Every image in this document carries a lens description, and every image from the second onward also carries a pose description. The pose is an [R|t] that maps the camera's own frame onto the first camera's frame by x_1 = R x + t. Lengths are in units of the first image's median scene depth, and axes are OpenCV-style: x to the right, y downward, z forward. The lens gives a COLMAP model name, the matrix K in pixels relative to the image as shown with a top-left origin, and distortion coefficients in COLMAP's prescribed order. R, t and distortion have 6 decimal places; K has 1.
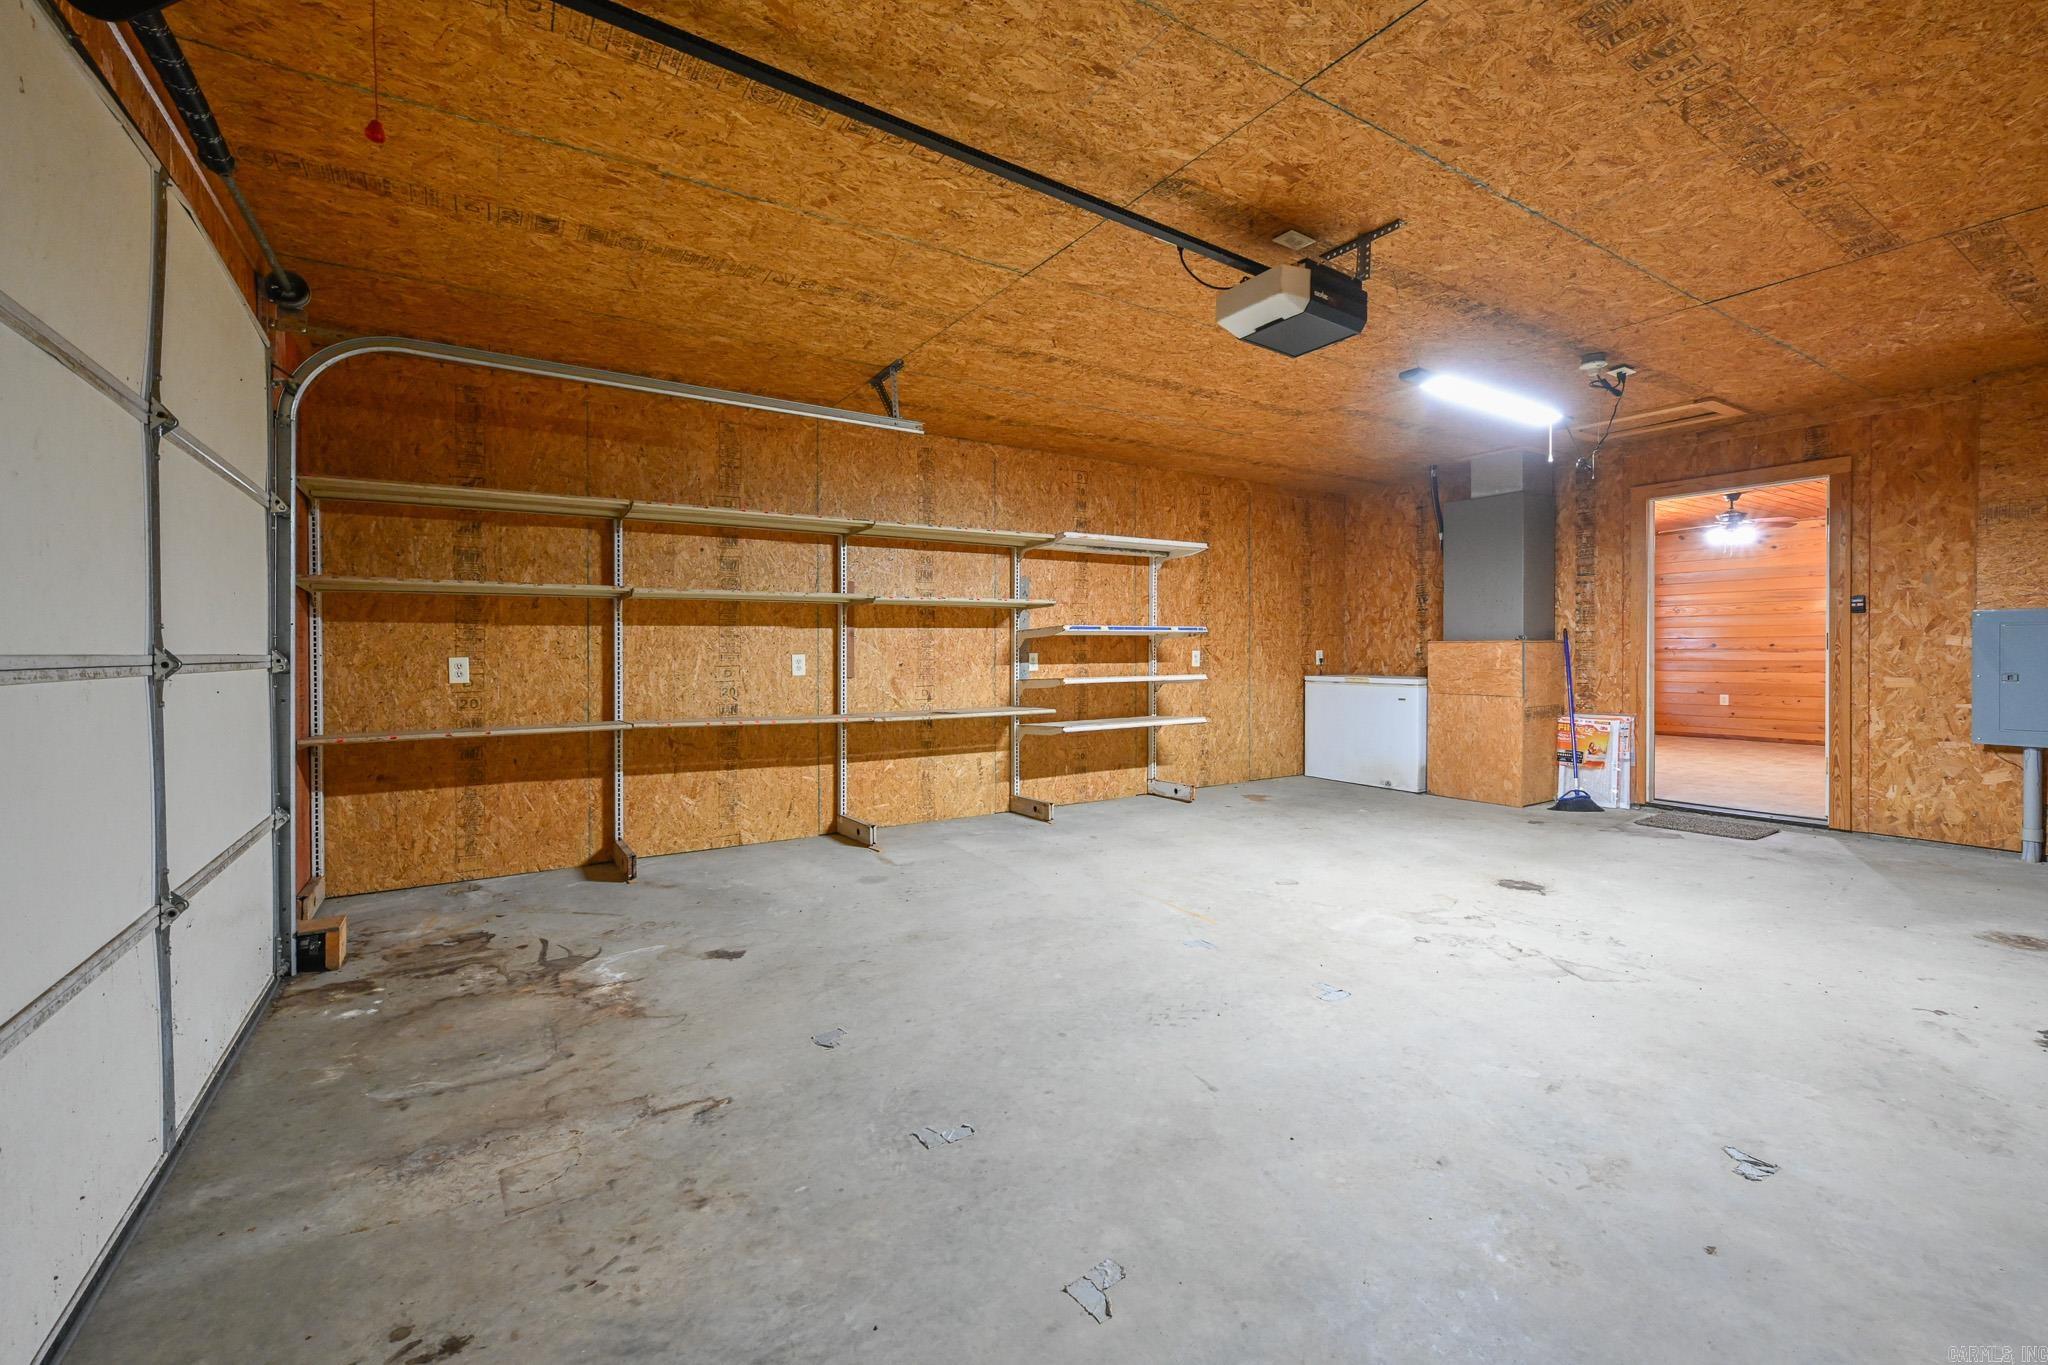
lens RADIAL K [[826.6, 0, 1024.6], [0, 826.6, 663.4], [0, 0, 1]] dist [-0.000663, -0.000011]
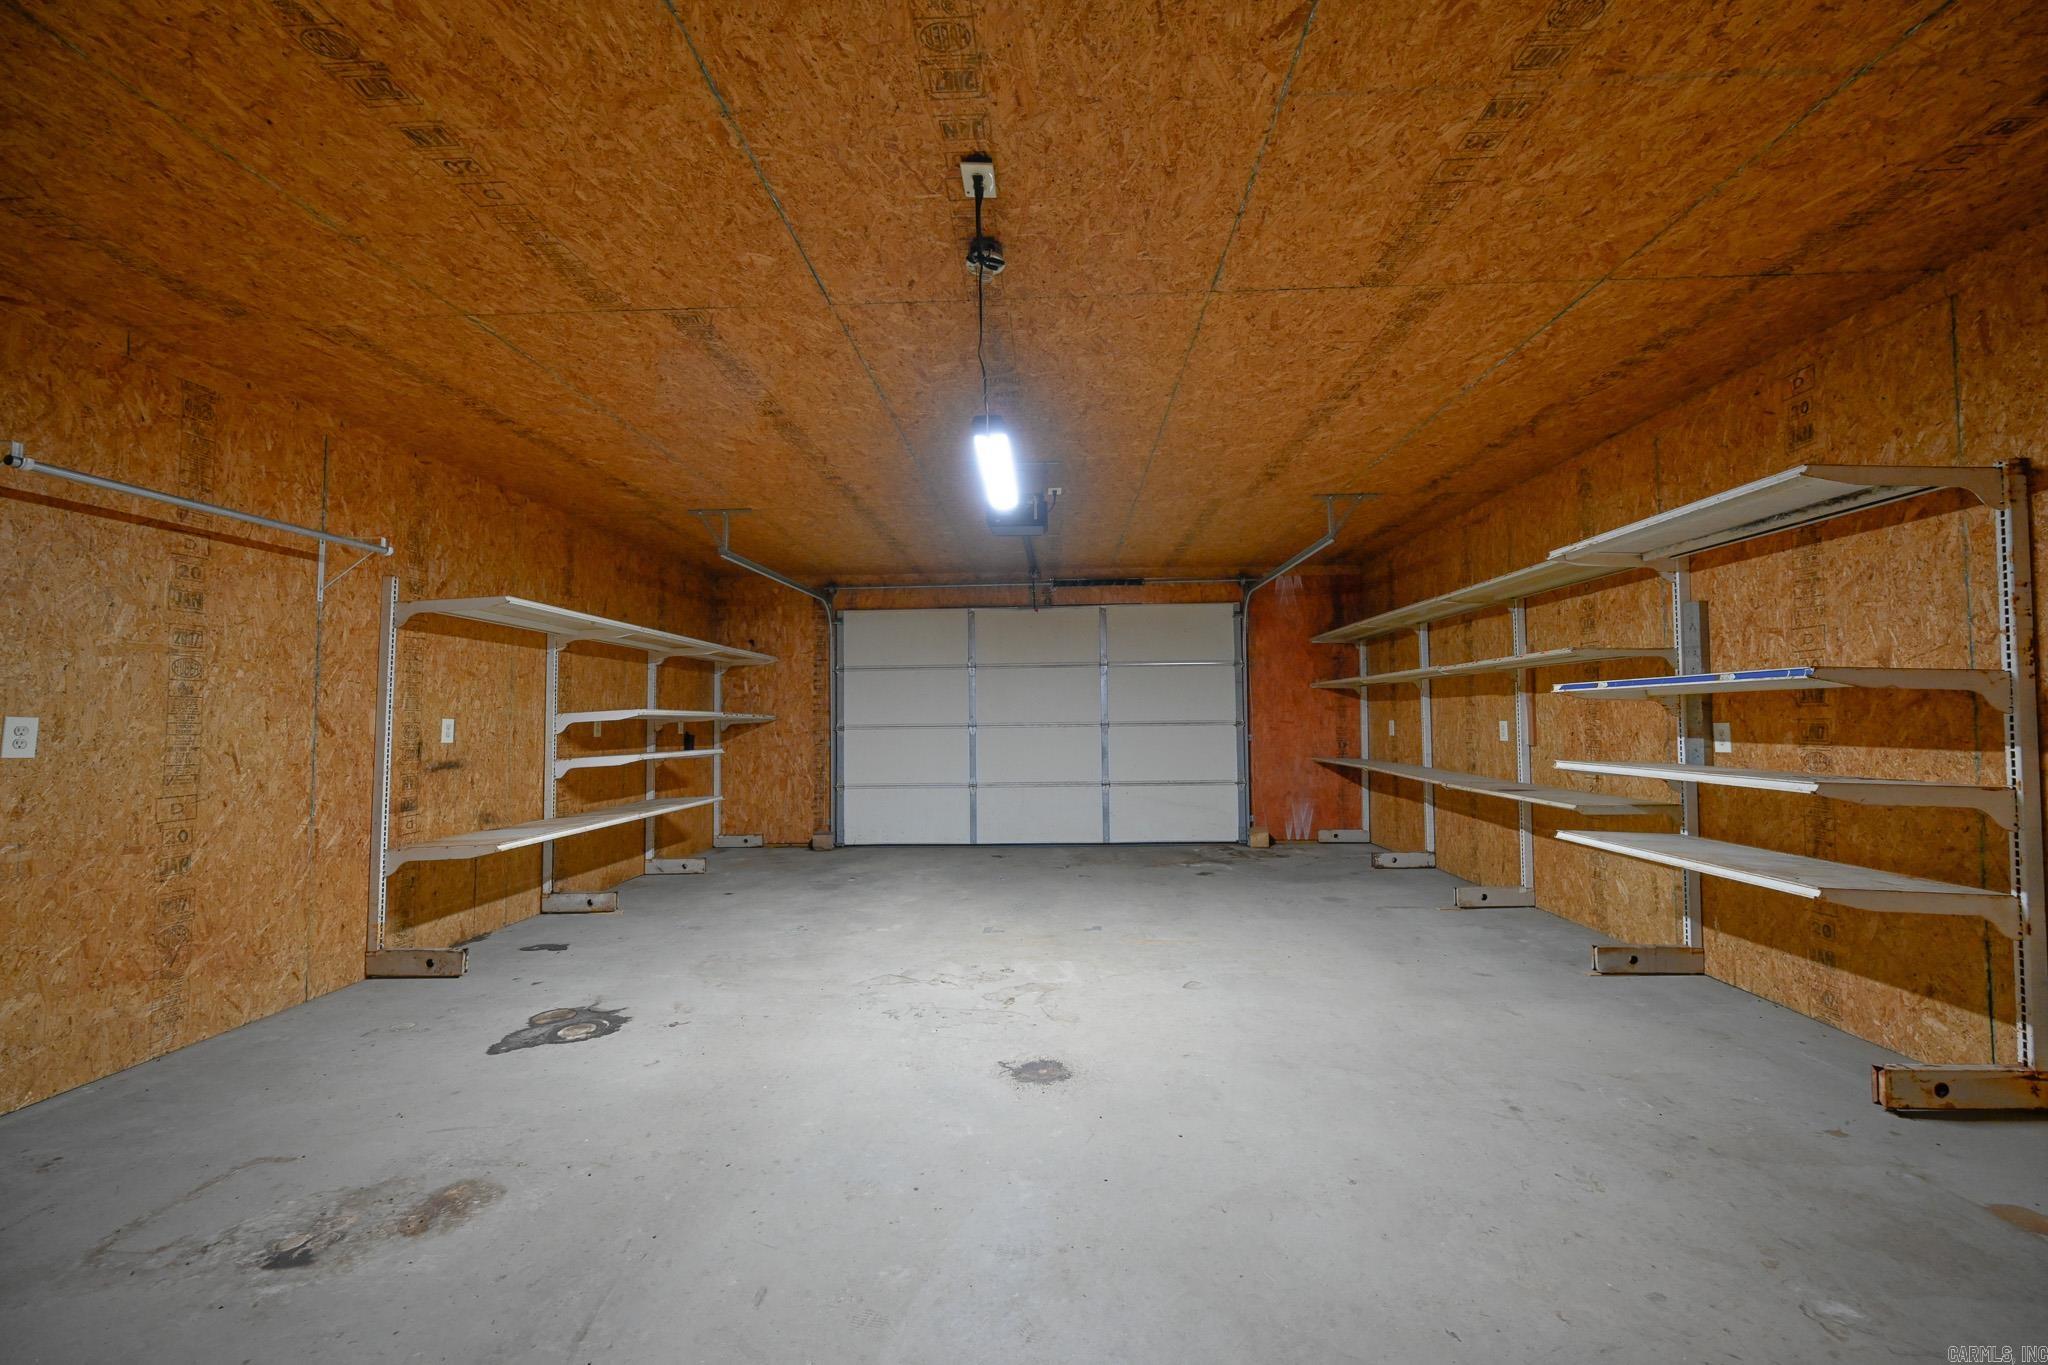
lens RADIAL K [[803.8, 0, 1022.2], [0, 803.8, 673.7], [0, 0, 1]] dist [-0.001805, 0.000047]
pose [[-0.569789, -0.032240, -0.821159, 1.378024], [0.004308, 0.999099, -0.042215, -0.045398], [0.821780, -0.027591, -0.569136, 1.619814]]
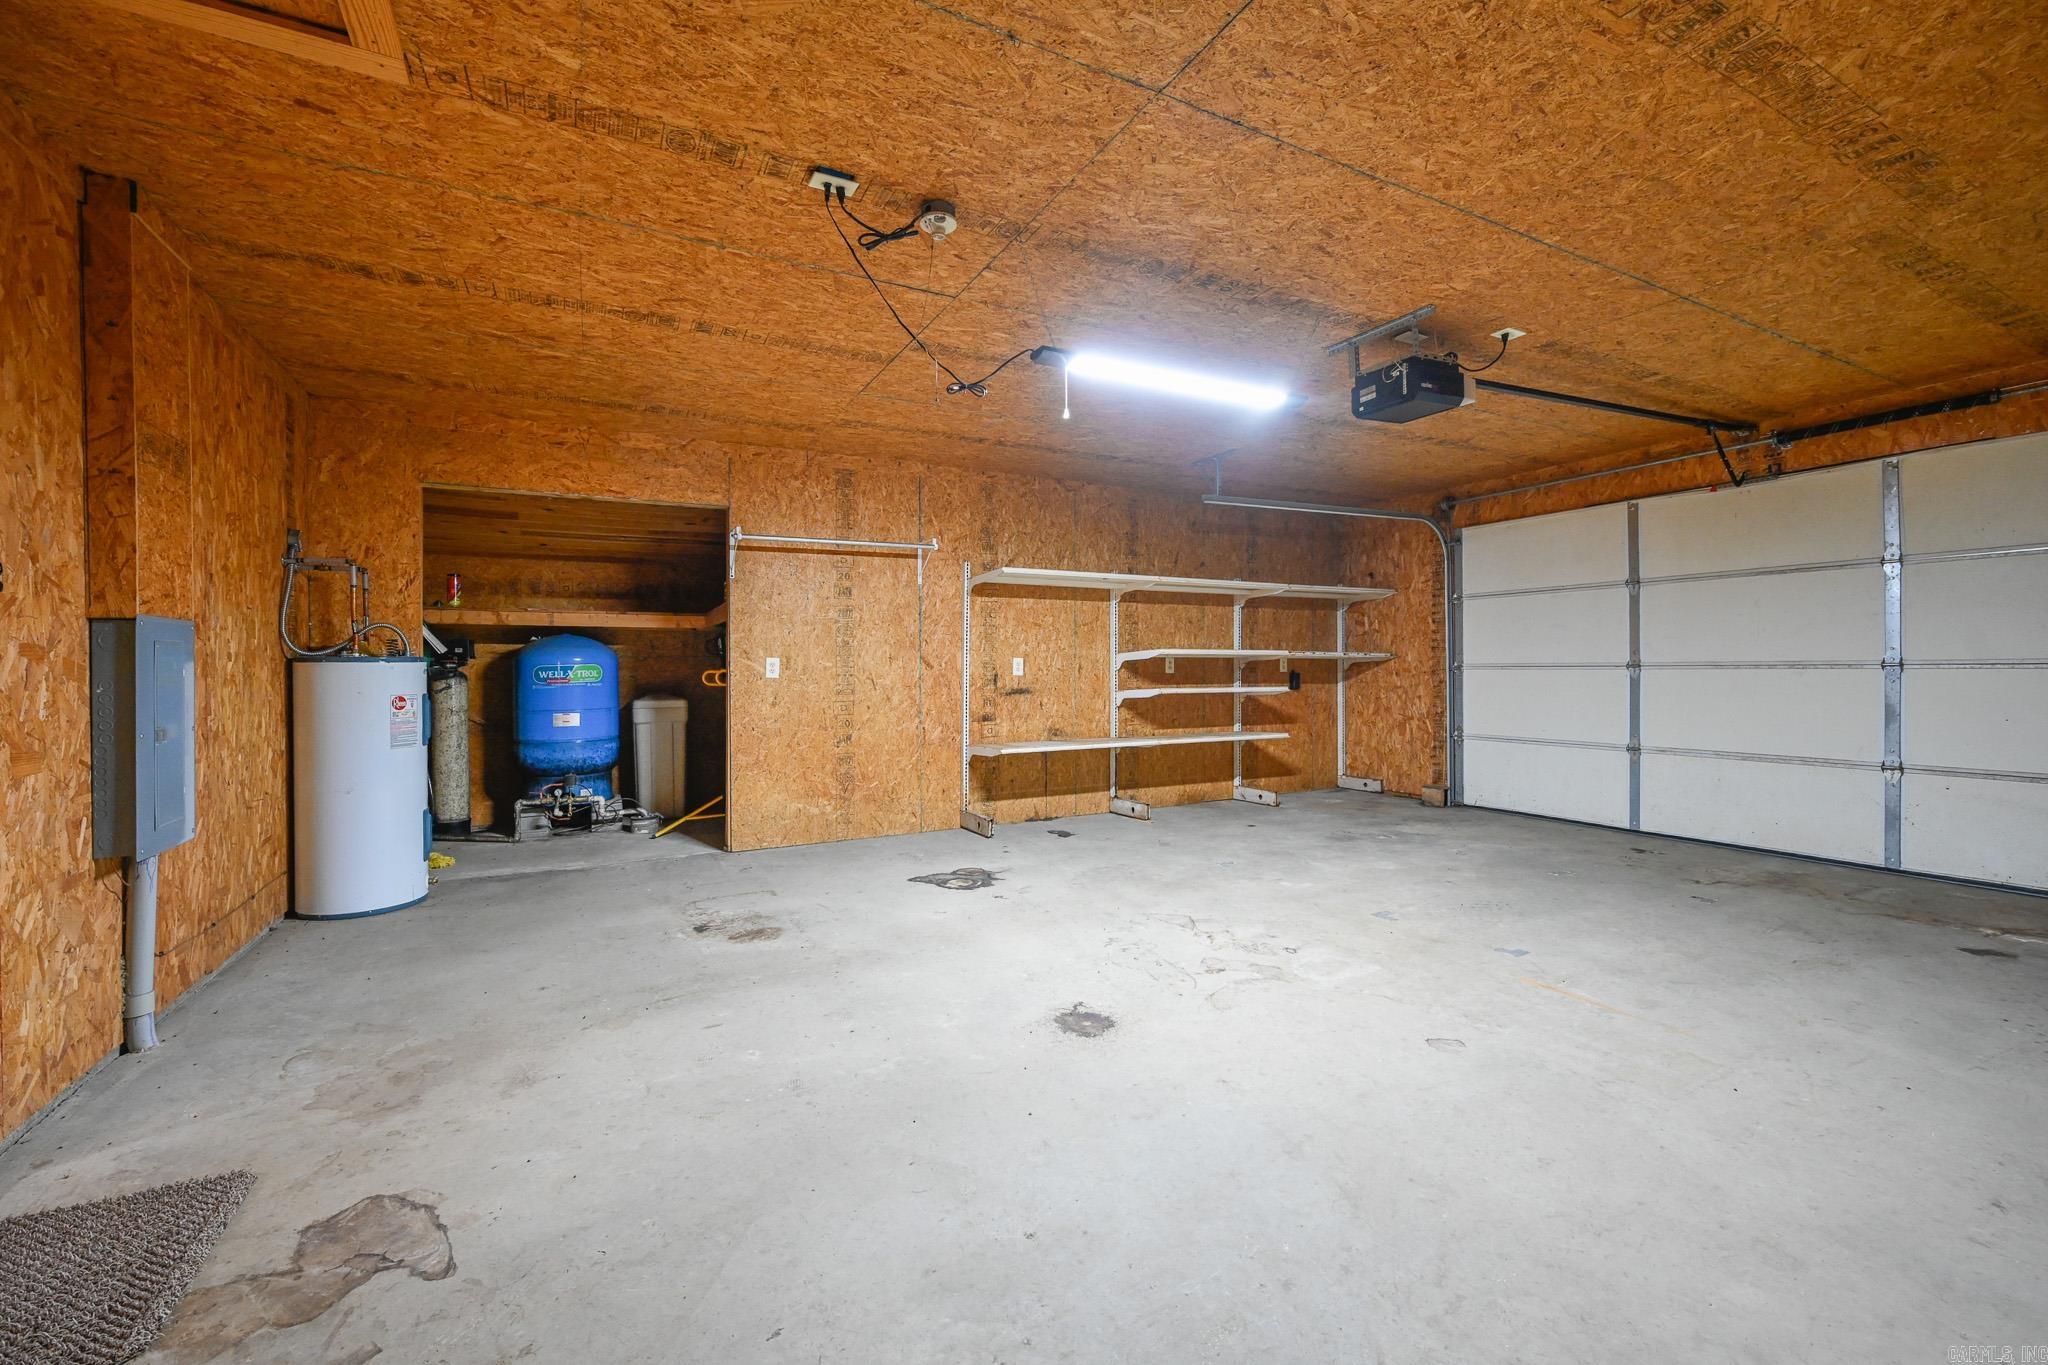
lens RADIAL K [[826.6, 0, 1024.6], [0, 826.6, 663.4], [0, 0, 1]] dist [-0.000663, -0.000011]
pose [[-0.996584, 0.016012, 0.081017, 0.689745], [0.016847, 0.999812, 0.009626, -0.036836], [-0.080847, 0.010958, -0.996666, 1.958798]]
